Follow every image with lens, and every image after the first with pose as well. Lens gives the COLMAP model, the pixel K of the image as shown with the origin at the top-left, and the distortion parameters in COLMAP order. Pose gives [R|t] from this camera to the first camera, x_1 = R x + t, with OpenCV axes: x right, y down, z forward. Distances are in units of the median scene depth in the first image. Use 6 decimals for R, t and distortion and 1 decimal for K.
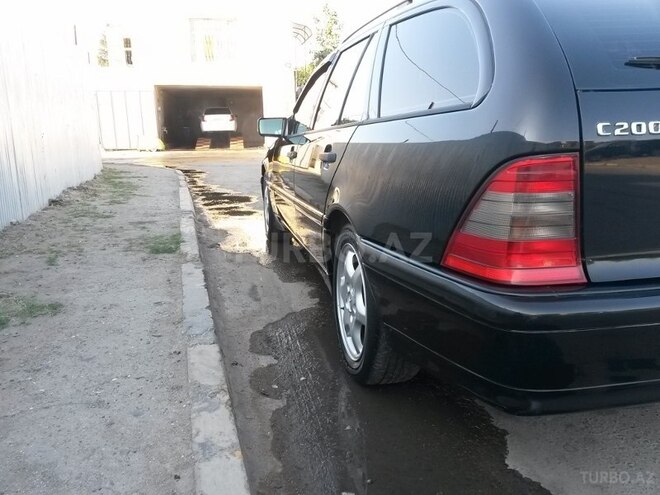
lens RADIAL K [[535.3, 0, 330.0], [0, 535.3, 247.5], [0, 0, 1]] dist [0.102770, -0.195578]
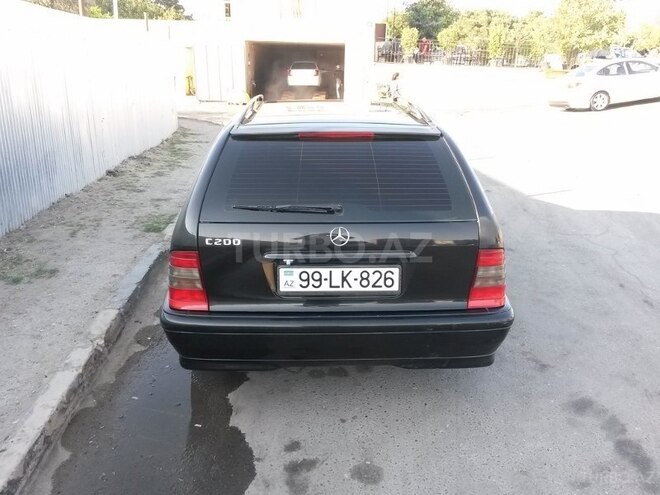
lens RADIAL K [[535.3, 0, 330.0], [0, 535.3, 247.5], [0, 0, 1]] dist [0.102770, -0.195578]
pose [[0.979490, 0.092984, -0.178752, 0.218622], [-0.074493, 0.991408, 0.107523, -0.074214], [0.187215, -0.092002, 0.978001, -0.156355]]
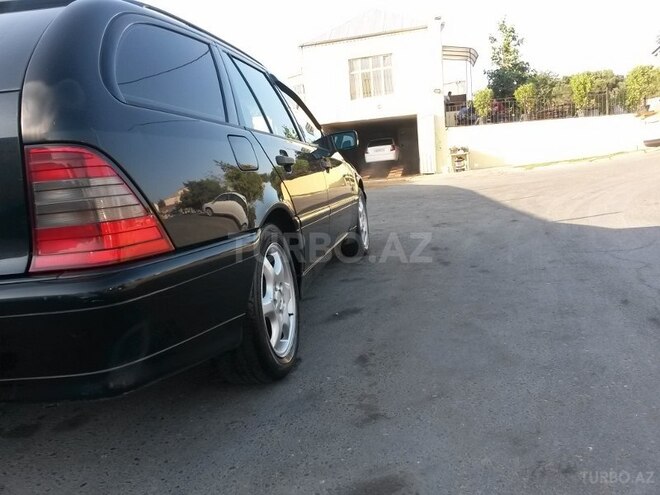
lens RADIAL K [[535.3, 0, 330.0], [0, 535.3, 247.5], [0, 0, 1]] dist [0.102770, -0.195578]
pose [[0.918180, -0.007174, -0.396098, 0.403638], [-0.012245, 0.998844, -0.046476, -0.005232], [0.395974, 0.047524, 0.917031, 0.076885]]
